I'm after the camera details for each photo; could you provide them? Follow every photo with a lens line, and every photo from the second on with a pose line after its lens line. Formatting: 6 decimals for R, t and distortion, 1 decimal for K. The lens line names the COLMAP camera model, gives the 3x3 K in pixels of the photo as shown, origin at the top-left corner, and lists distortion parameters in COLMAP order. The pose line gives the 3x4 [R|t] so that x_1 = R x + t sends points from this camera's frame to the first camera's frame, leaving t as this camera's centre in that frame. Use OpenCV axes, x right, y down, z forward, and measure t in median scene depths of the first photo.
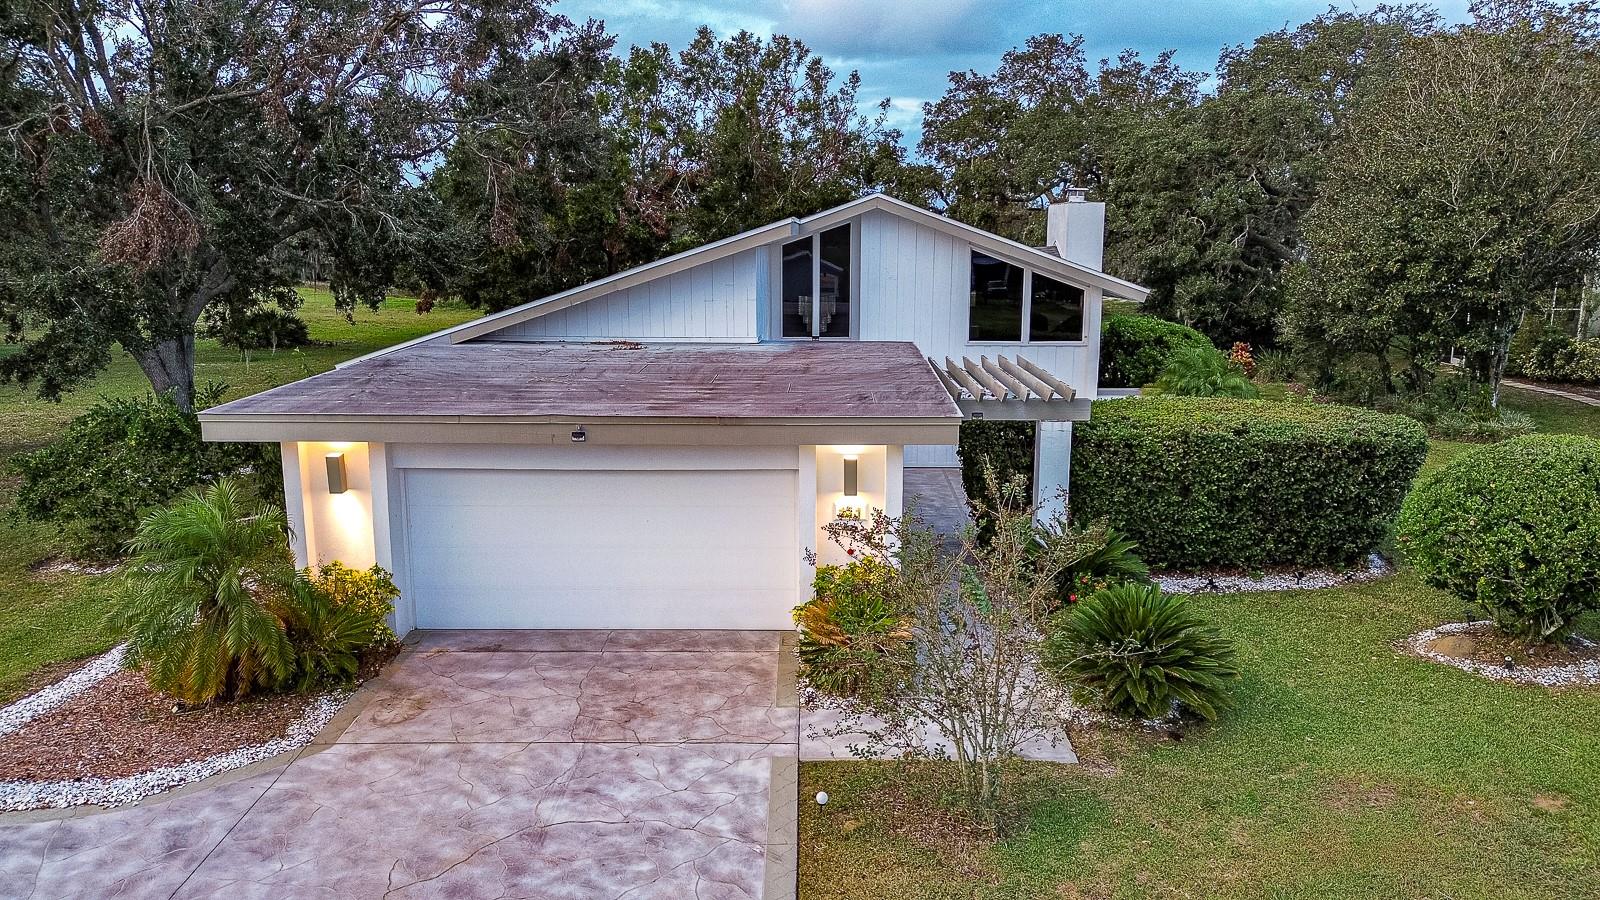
lens RADIAL K [[1109.5, 0, 799.5], [0, 1109.5, 458.9], [0, 0, 1]] dist [0.068356, -0.069375]
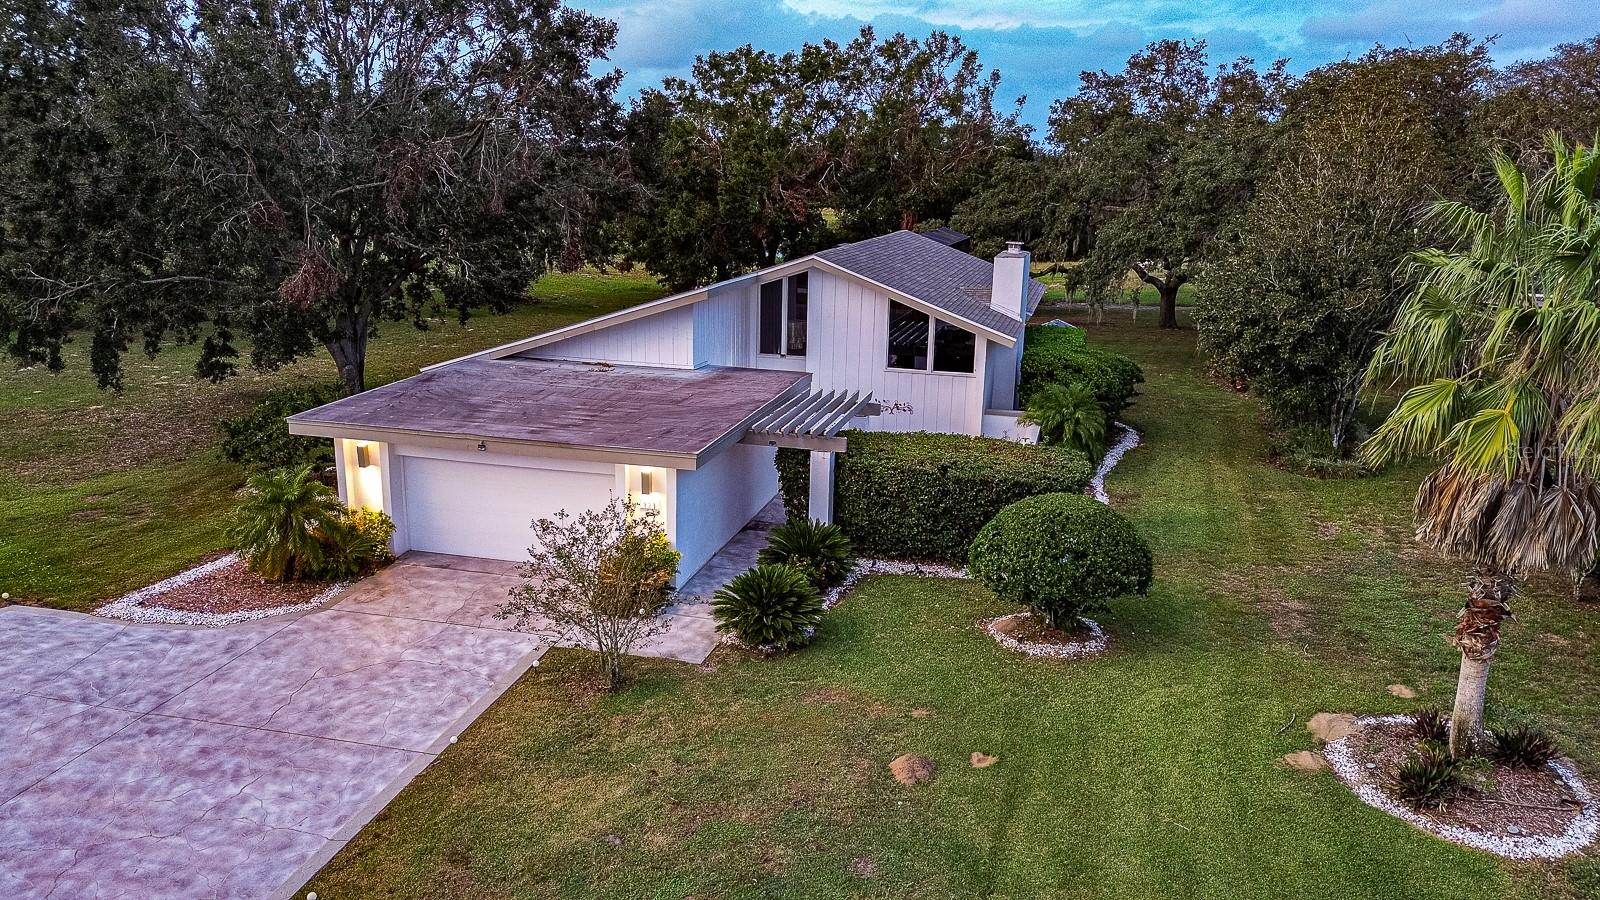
lens RADIAL K [[1104.6, 0, 800.0], [0, 1104.6, 450.0], [0, 0, 1]] dist [0.091494, -0.130911]
pose [[0.972910, 0.075602, -0.218471, 0.523380], [-0.064654, 0.996288, 0.056842, -0.116874], [0.221957, -0.041177, 0.974186, -0.440394]]
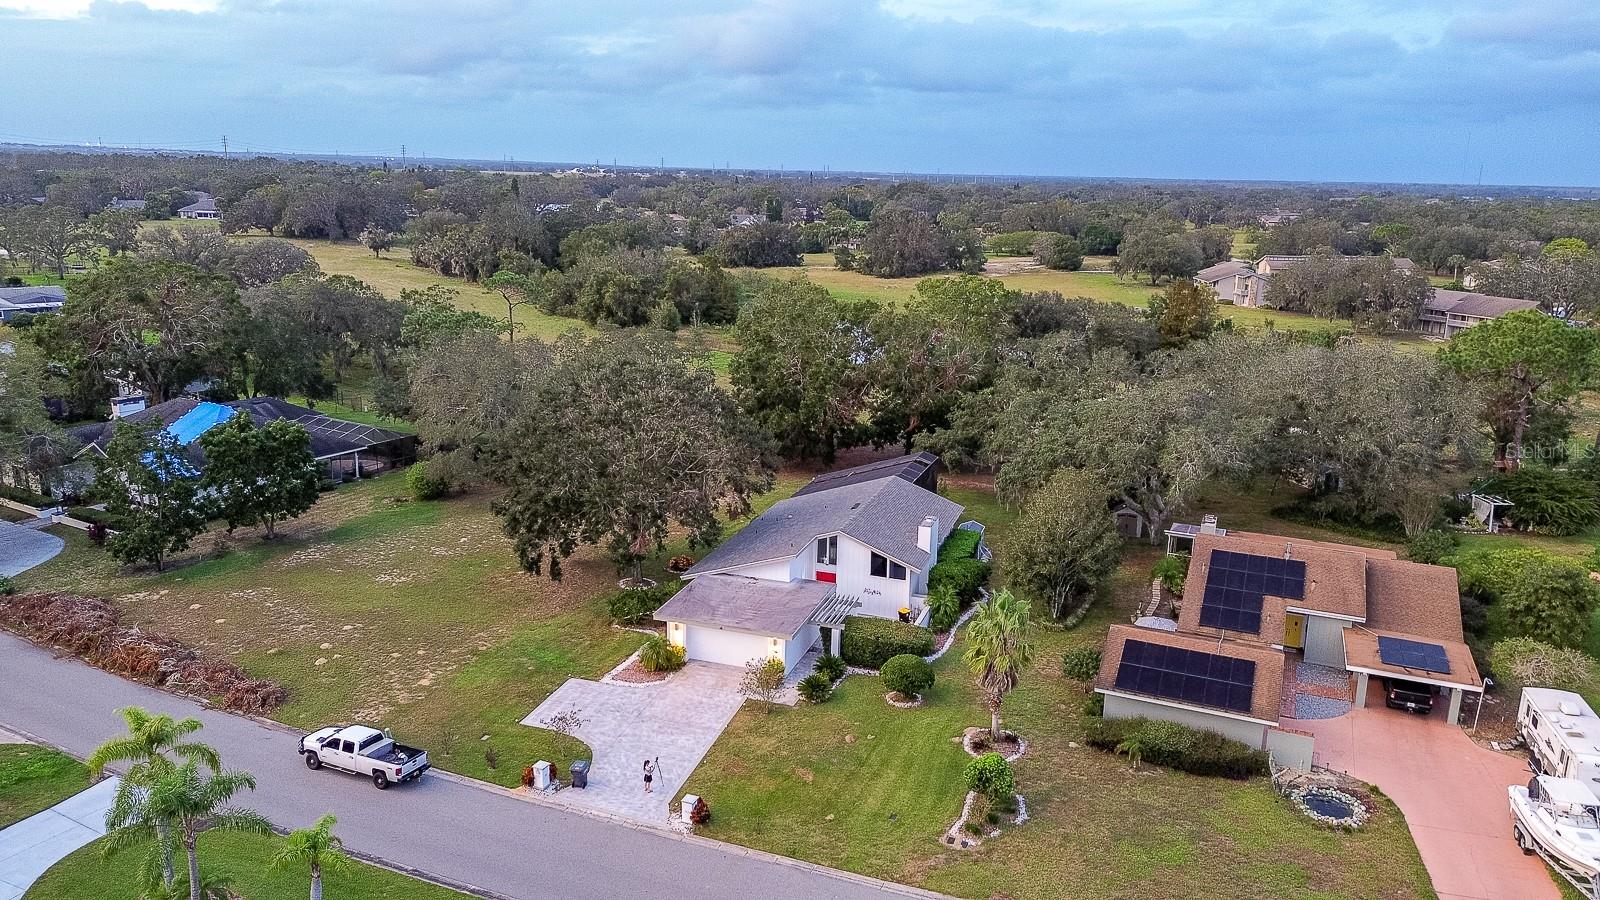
lens RADIAL K [[1104.6, 0, 800.0], [0, 1104.6, 450.0], [0, 0, 1]] dist [0.091494, -0.130911]
pose [[0.954720, 0.090637, -0.283363, 1.220529], [-0.076380, 0.995212, 0.060987, -0.947130], [0.287534, -0.036582, 0.957071, -3.001825]]
